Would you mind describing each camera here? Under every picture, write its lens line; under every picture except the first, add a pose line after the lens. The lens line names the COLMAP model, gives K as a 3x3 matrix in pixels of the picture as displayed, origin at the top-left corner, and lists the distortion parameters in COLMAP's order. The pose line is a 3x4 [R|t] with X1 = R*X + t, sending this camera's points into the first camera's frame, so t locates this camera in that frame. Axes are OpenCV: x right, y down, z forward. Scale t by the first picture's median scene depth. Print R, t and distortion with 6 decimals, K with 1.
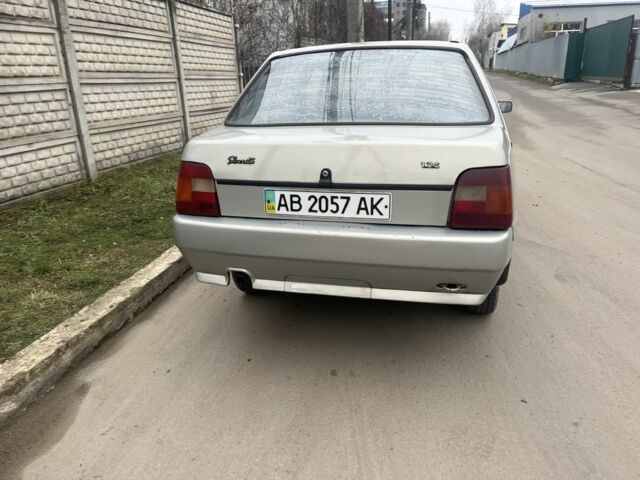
lens RADIAL K [[485.2, 0, 320.0], [0, 485.2, 240.0], [0, 0, 1]] dist [0.091825, -0.126619]
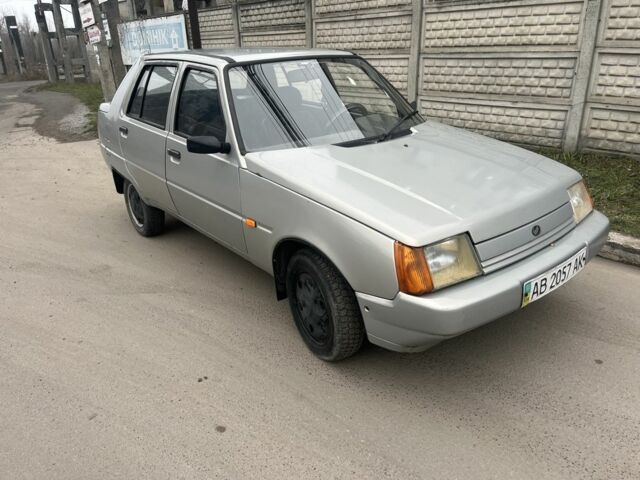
lens RADIAL K [[468.1, 0, 308.3], [0, 468.1, 238.9], [0, 0, 1]] dist [0.040635, -0.064571]
pose [[-0.583121, 0.355726, -0.730362, 0.699597], [-0.209915, 0.802525, 0.558470, -0.478489], [0.784797, 0.478970, -0.393297, 1.253006]]
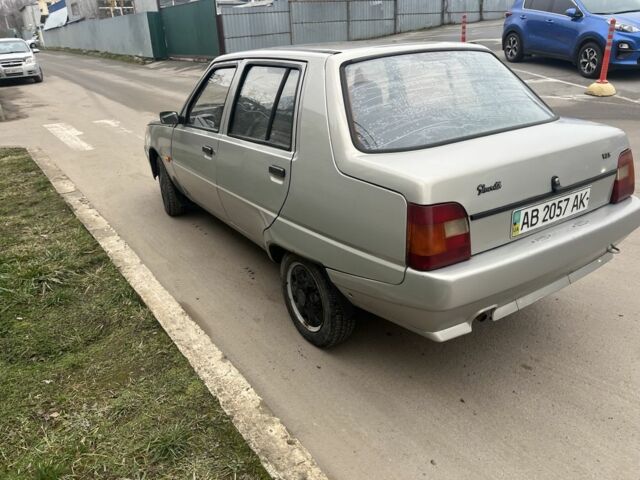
lens RADIAL K [[485.2, 0, 320.0], [0, 485.2, 240.0], [0, 0, 1]] dist [0.091825, -0.126619]
pose [[0.661243, -0.287297, 0.692978, -0.472780], [0.257032, 0.954612, 0.150504, -0.134013], [-0.704764, 0.078597, 0.705074, 0.283387]]
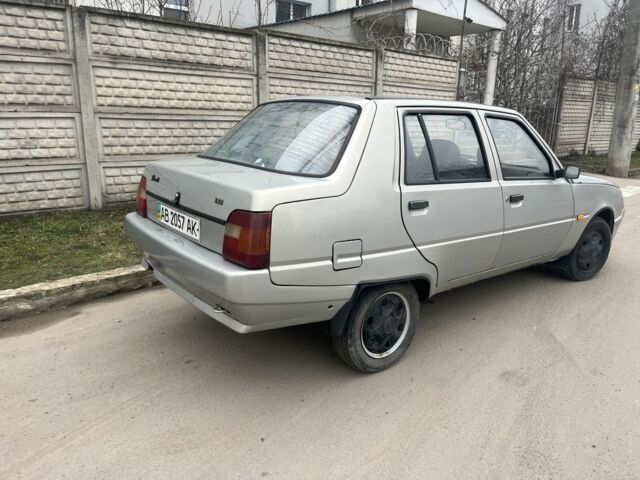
lens RADIAL K [[485.2, 0, 320.0], [0, 485.2, 240.0], [0, 0, 1]] dist [0.091825, -0.126619]
pose [[0.798487, 0.201041, -0.567452, 0.473941], [-0.238662, 0.971068, 0.008205, -0.055732], [0.552684, 0.128878, 0.823366, 0.074558]]
